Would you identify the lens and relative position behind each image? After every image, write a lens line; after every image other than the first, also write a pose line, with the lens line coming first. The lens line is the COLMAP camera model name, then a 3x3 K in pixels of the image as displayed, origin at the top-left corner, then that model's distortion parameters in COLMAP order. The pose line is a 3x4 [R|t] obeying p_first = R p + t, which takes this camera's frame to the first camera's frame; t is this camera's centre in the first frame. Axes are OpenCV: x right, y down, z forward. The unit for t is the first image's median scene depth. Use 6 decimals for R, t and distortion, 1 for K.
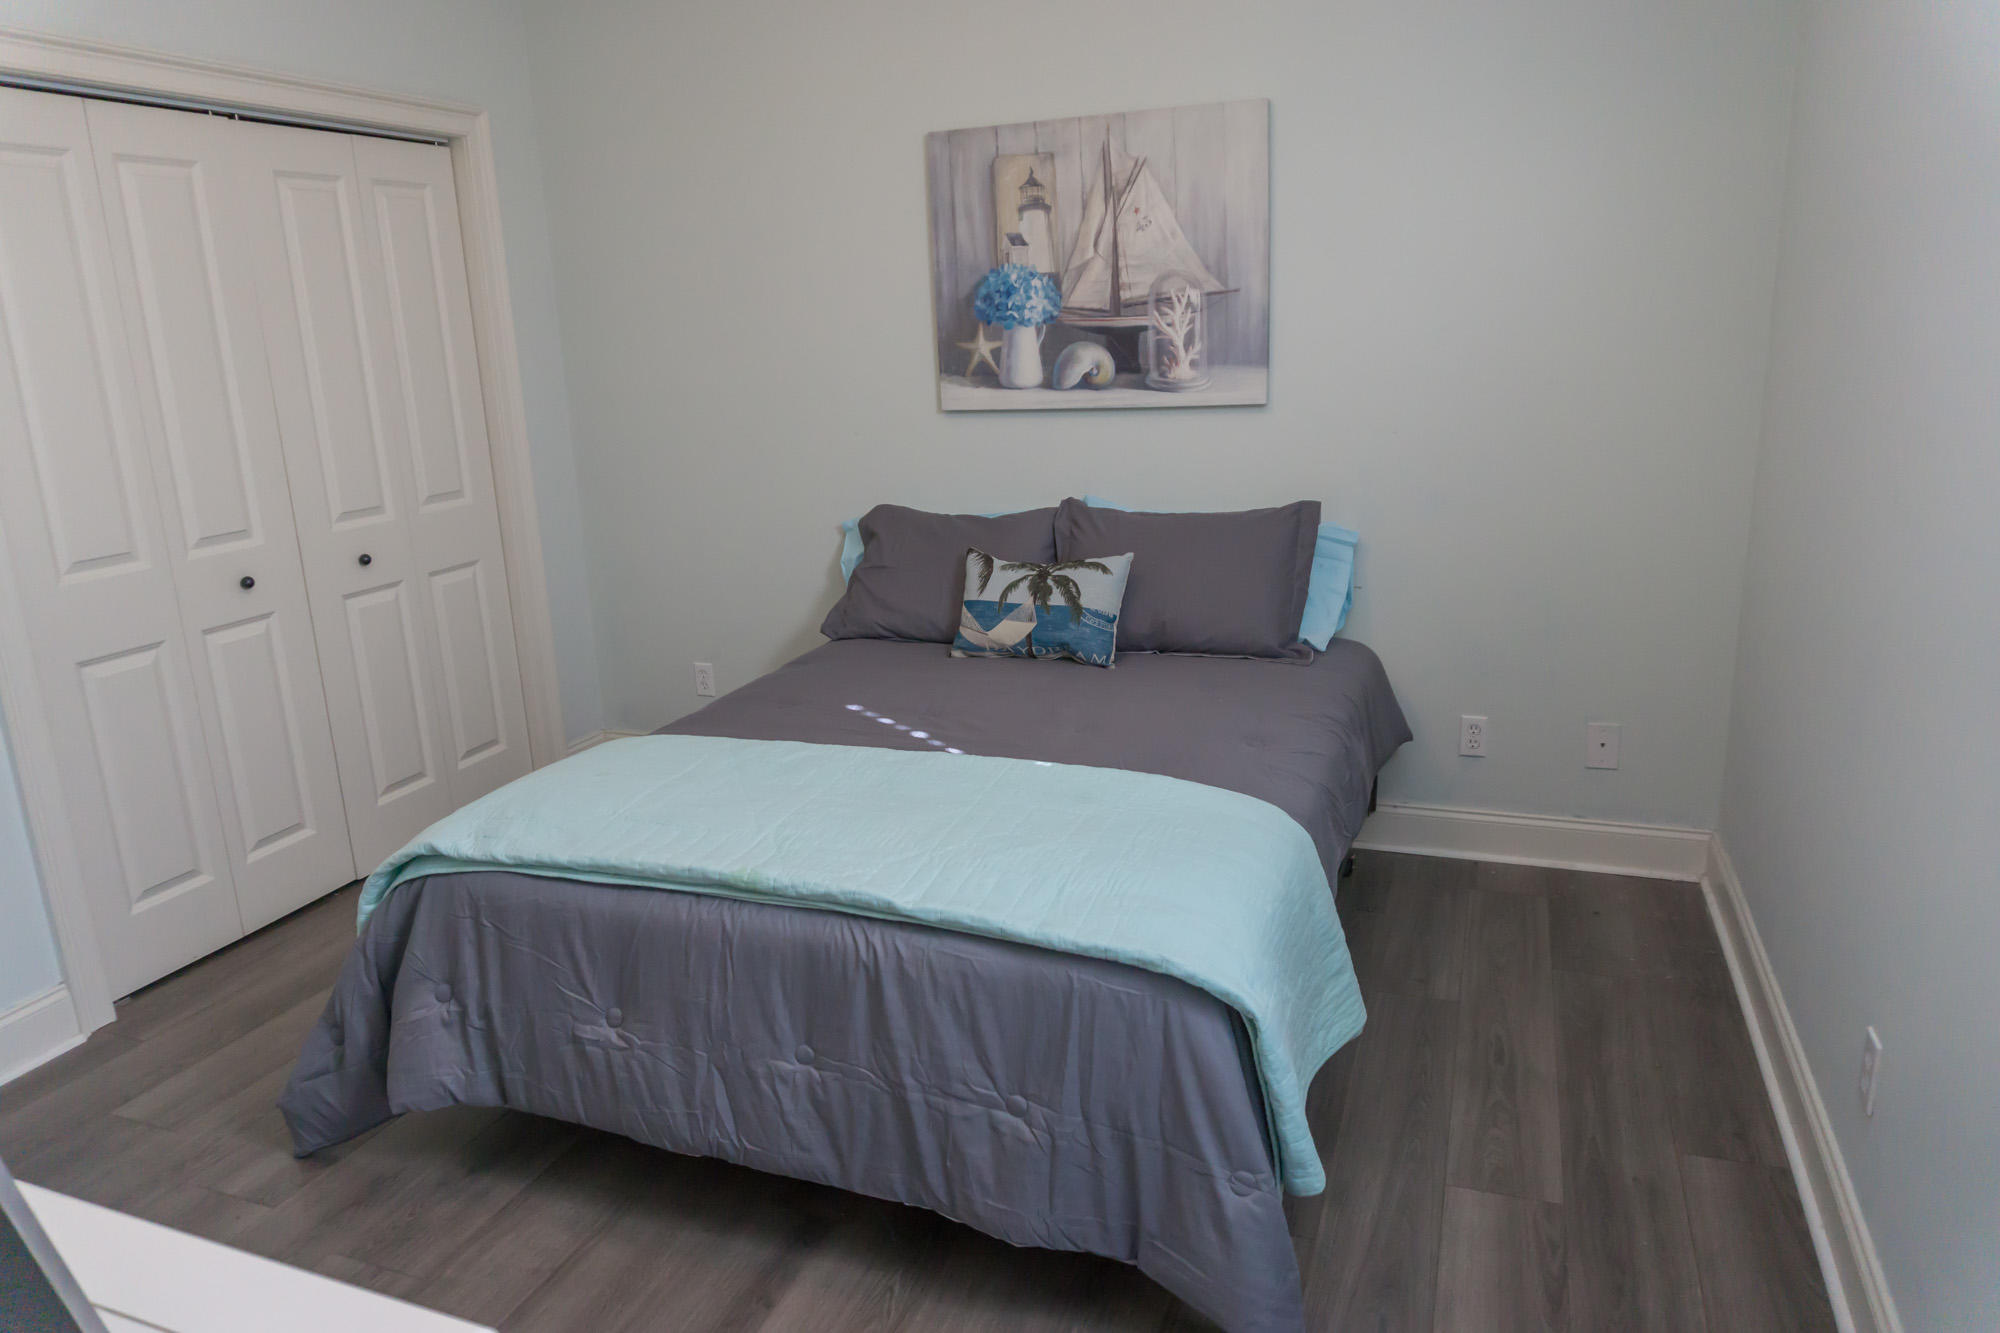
lens RADIAL K [[1333.4, 0, 999.1], [0, 1333.4, 667.8], [0, 0, 1]] dist [-0.019674, -0.002156]
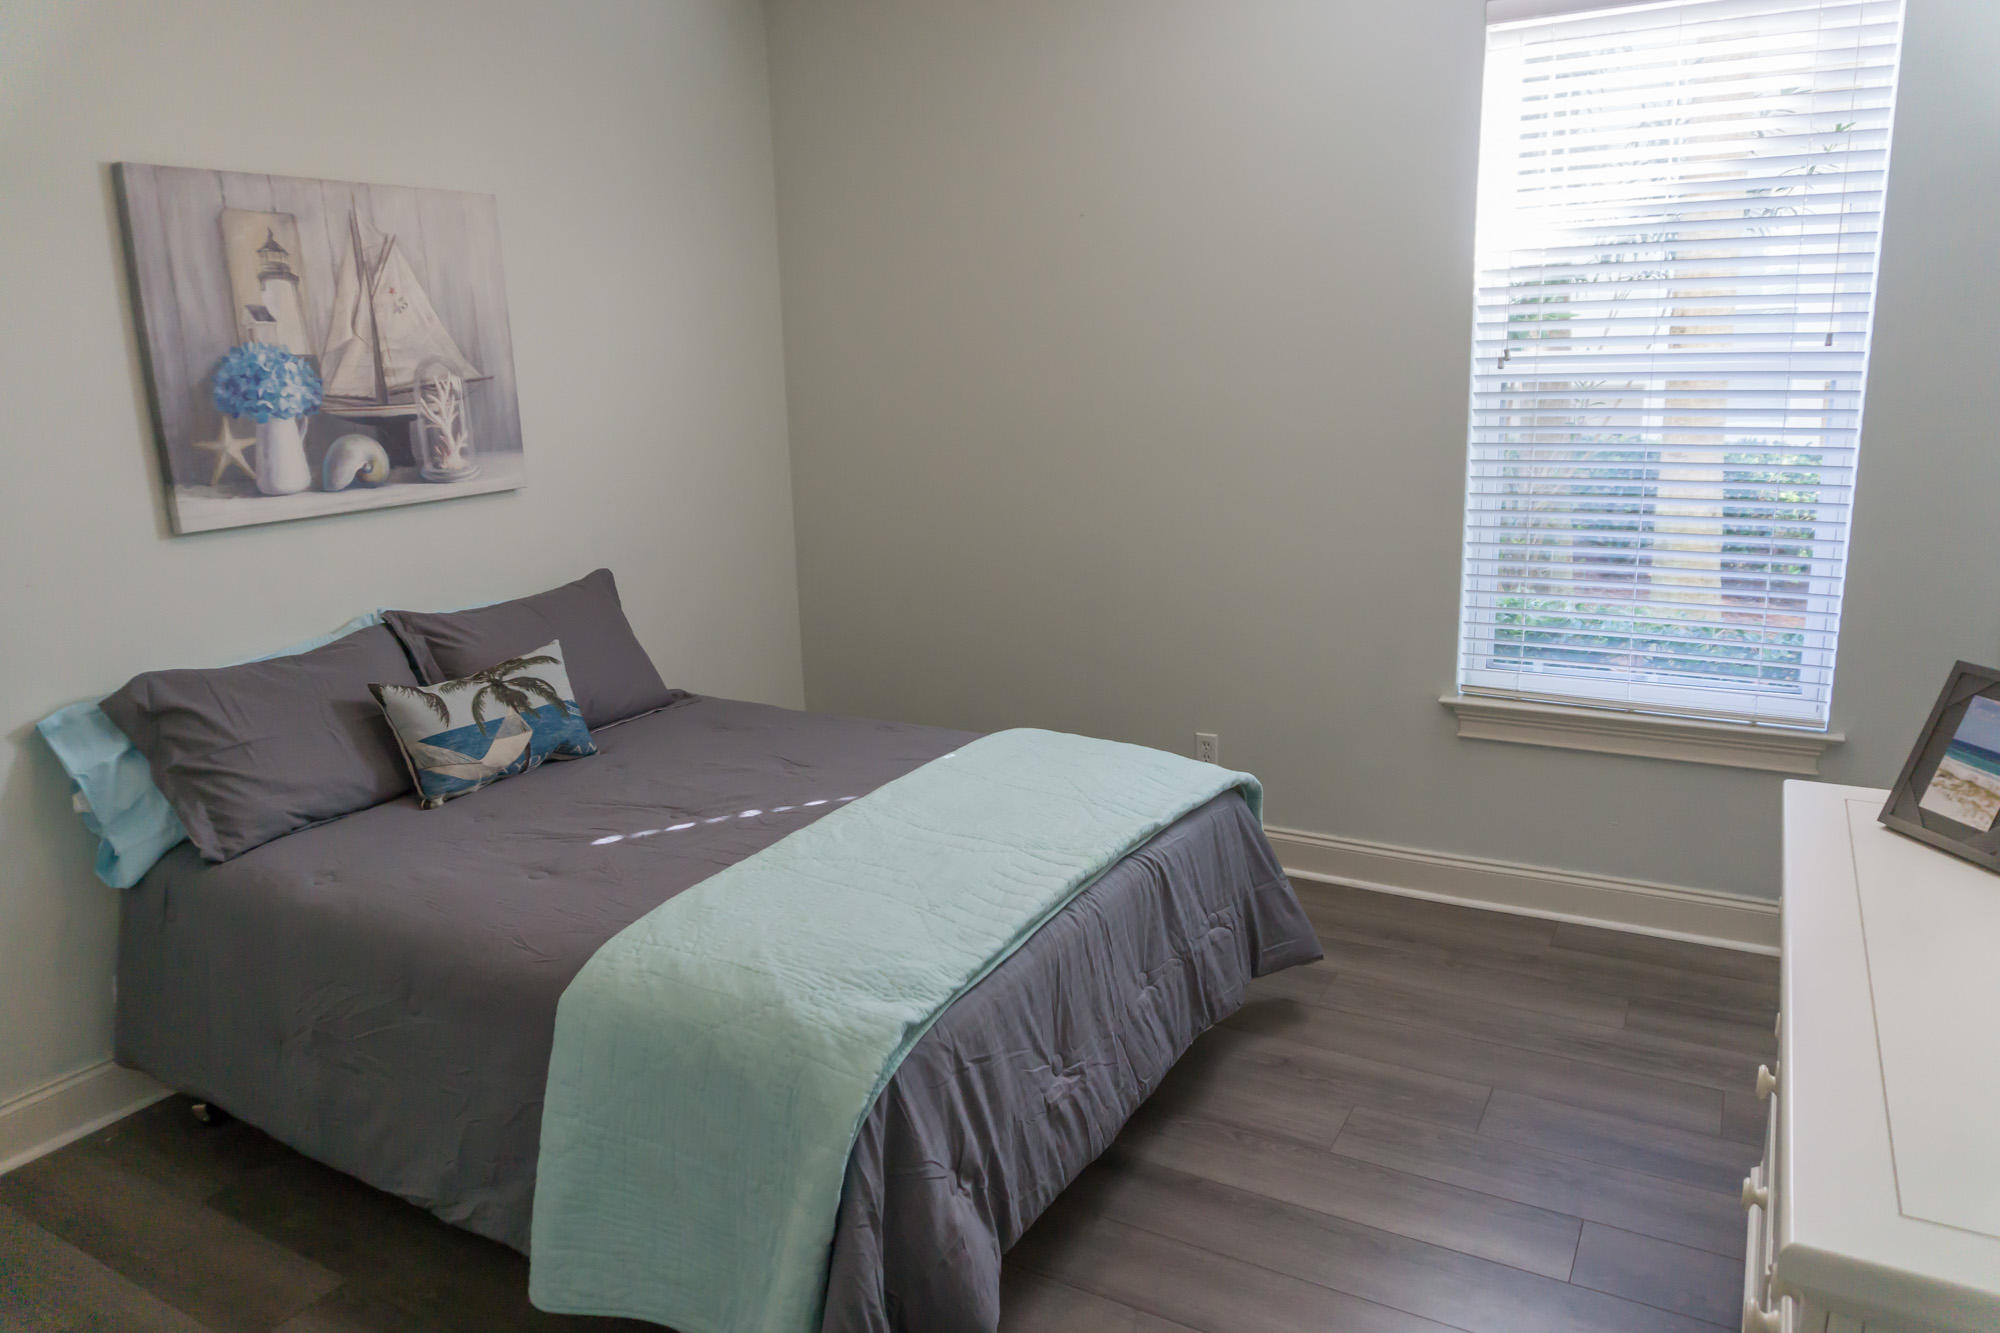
lens RADIAL K [[1333.4, 0, 999.1], [0, 1333.4, 667.8], [0, 0, 1]] dist [-0.019674, -0.002156]
pose [[0.158544, -0.193044, 0.968296, -0.746749], [0.274407, 0.950679, 0.144602, -0.111310], [-0.948454, 0.242781, 0.203697, 0.468589]]
